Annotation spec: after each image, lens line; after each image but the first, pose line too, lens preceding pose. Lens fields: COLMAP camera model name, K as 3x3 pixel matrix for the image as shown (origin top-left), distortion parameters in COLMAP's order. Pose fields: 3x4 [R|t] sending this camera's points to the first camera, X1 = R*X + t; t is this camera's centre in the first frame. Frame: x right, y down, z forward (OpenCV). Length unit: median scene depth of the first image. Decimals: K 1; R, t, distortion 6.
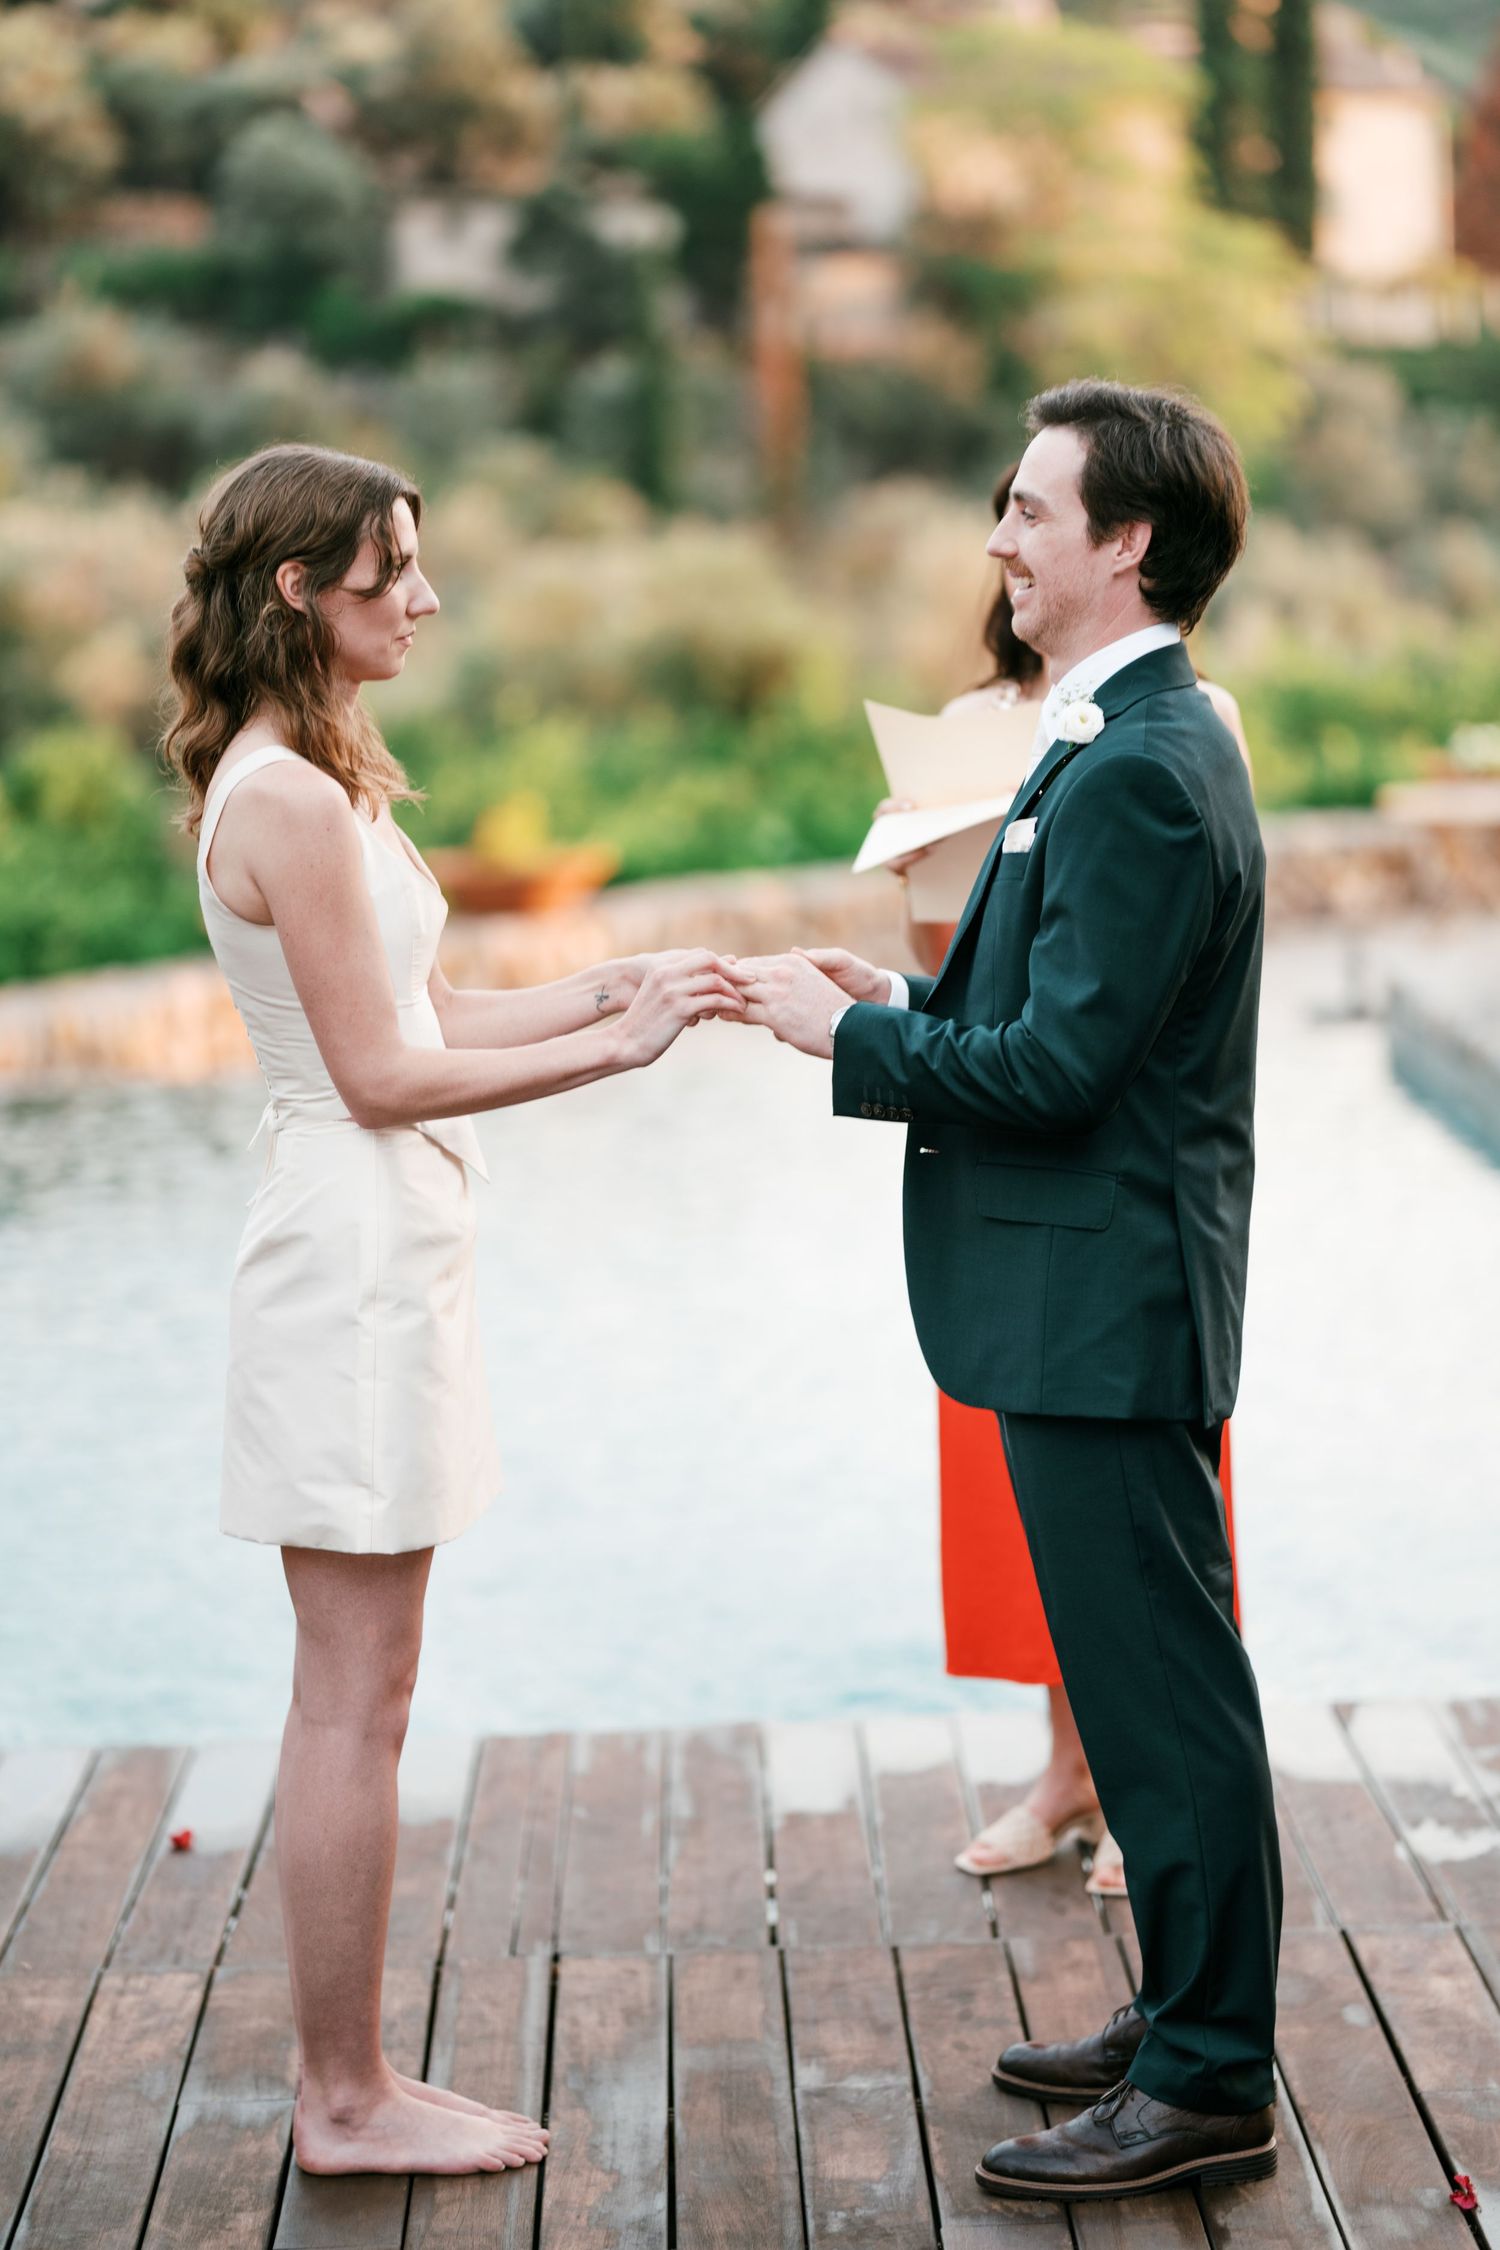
lens RADIAL K [[5024.4, 0, 709.8], [0, 5024.4, 1126.1], [0, 0, 1]] dist [-0.071848, 0.496741]
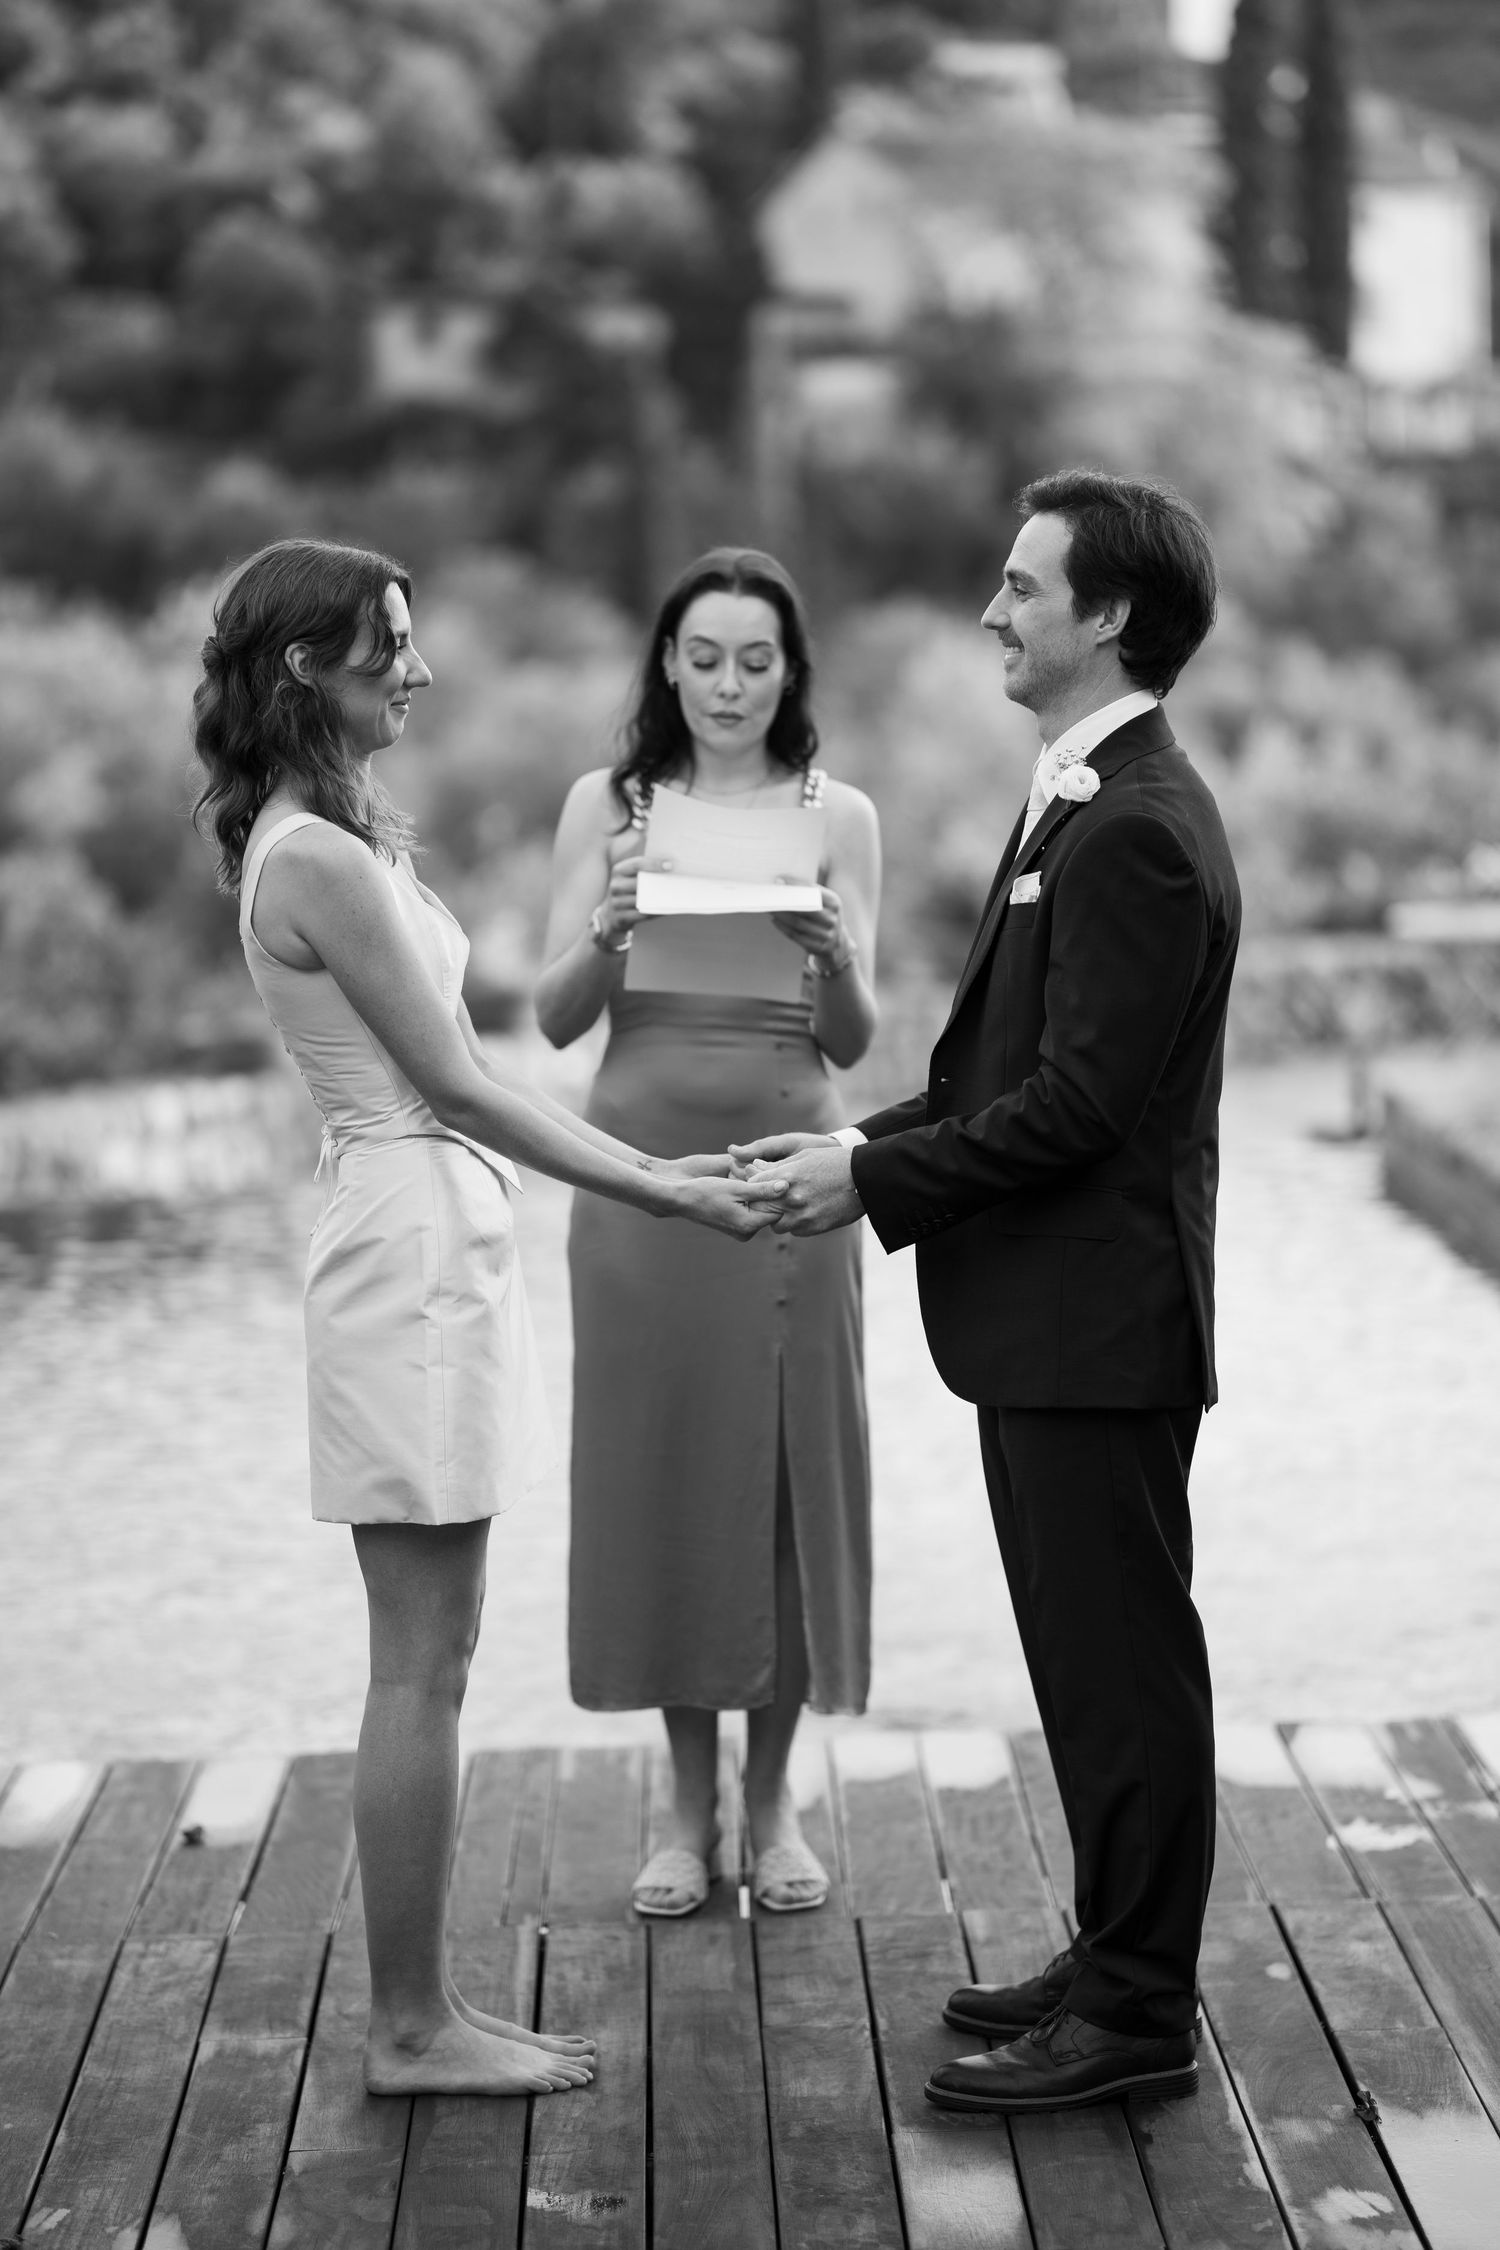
lens RADIAL K [[5363.6, 0, 682.6], [0, 5363.6, 1124.0], [0, 0, 1]] dist [-0.016225, 1.280333]
pose [[0.999993, 0.001955, -0.003261, 0.002706], [-0.002053, 0.999542, -0.030206, 0.027554], [0.003201, 0.030212, 0.999538, -0.162618]]
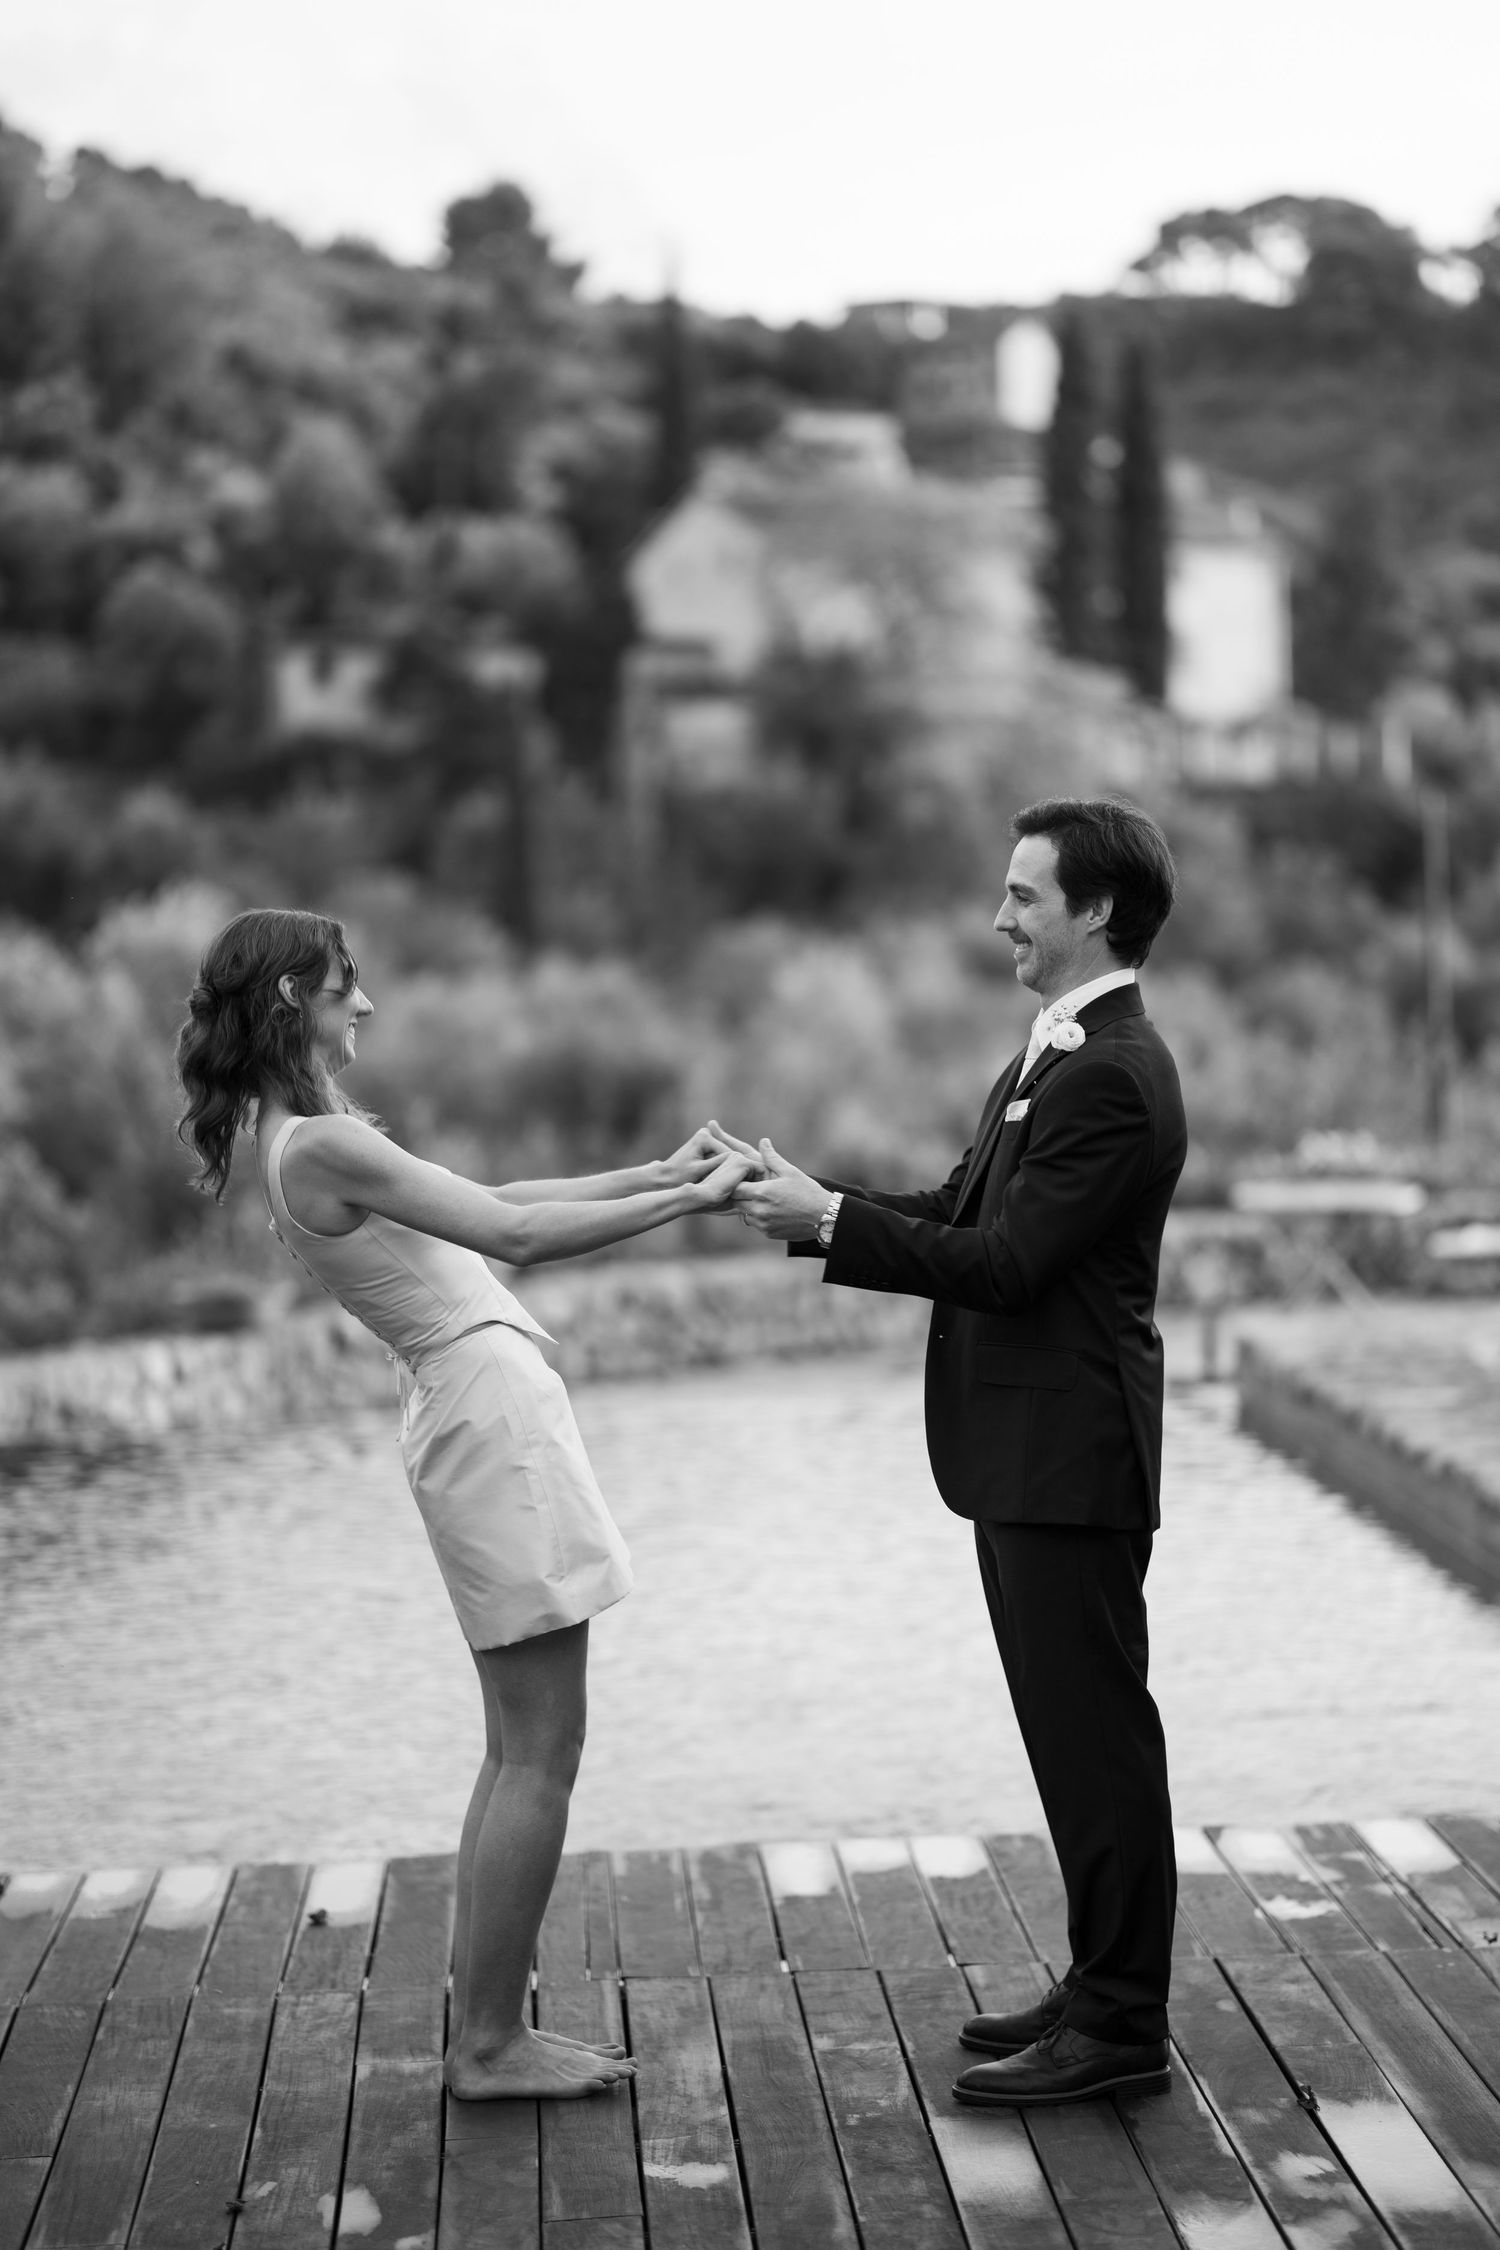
lens RADIAL K [[4964.4, 0, 751.1], [0, 4964.4, 1000.7], [0, 0, 1]] dist [0.094569, 0.435166]
pose [[0.999330, 0.001944, 0.036547, -0.045352], [0.002107, 0.993876, -0.110482, 0.054603], [-0.036538, 0.110485, 0.993206, -0.335545]]
